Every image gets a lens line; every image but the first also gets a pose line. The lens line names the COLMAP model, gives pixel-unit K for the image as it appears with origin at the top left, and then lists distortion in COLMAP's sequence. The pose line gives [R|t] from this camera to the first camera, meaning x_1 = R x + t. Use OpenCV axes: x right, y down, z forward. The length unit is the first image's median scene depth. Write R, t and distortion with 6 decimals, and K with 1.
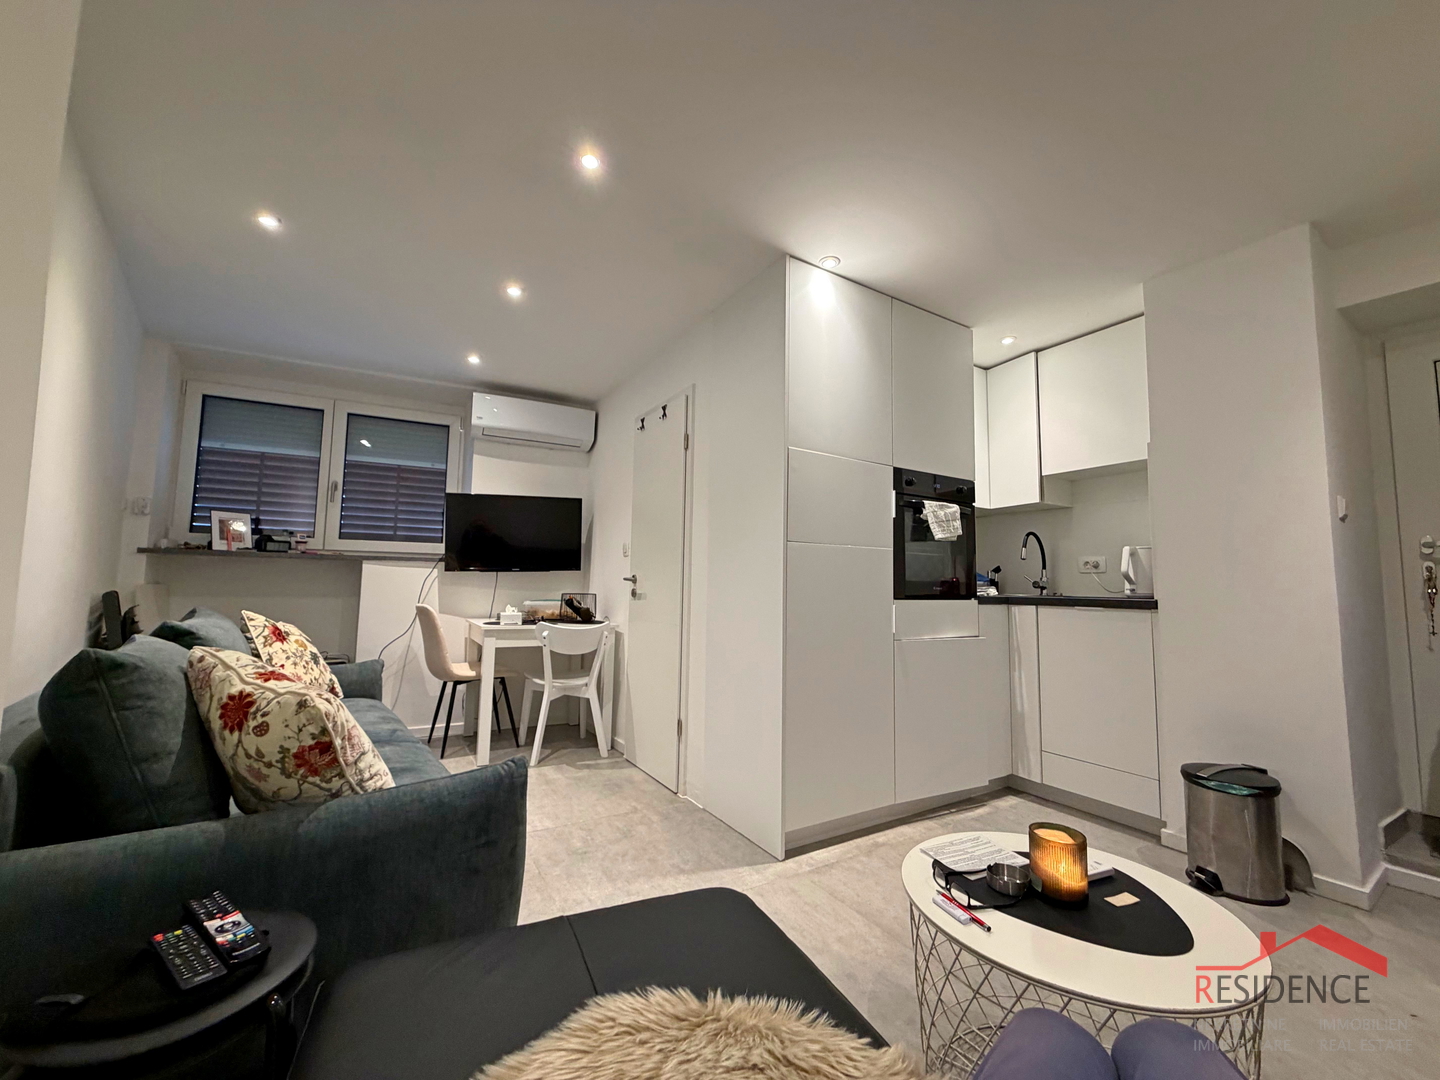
lens RADIAL K [[572.7, 0, 717.0], [0, 572.7, 538.2], [0, 0, 1]] dist [-0.000812, 0.000225]
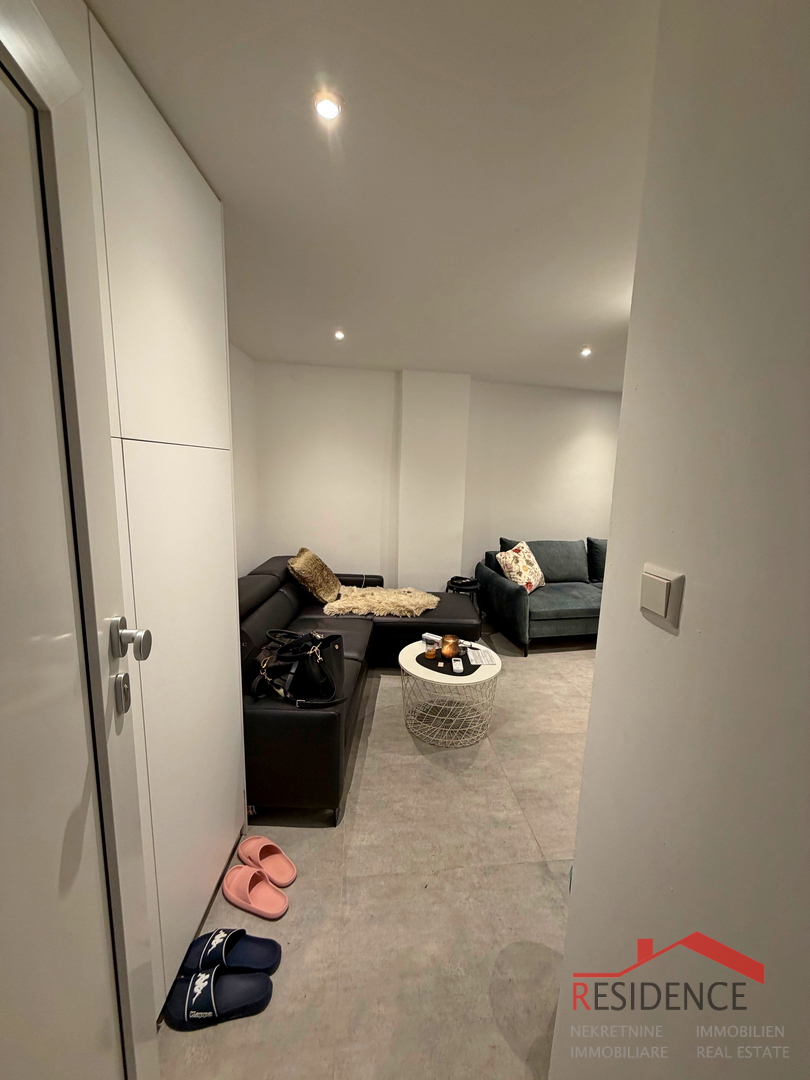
lens RADIAL K [[429.5, 0, 404.2], [0, 429.5, 536.1], [0, 0, 1]] dist [-0.000812, 0.000225]
pose [[-0.435043, 0.113168, -0.893270, 1.063090], [0.042216, 0.993543, 0.105312, -0.102119], [0.899420, 0.008105, -0.437011, 0.710188]]
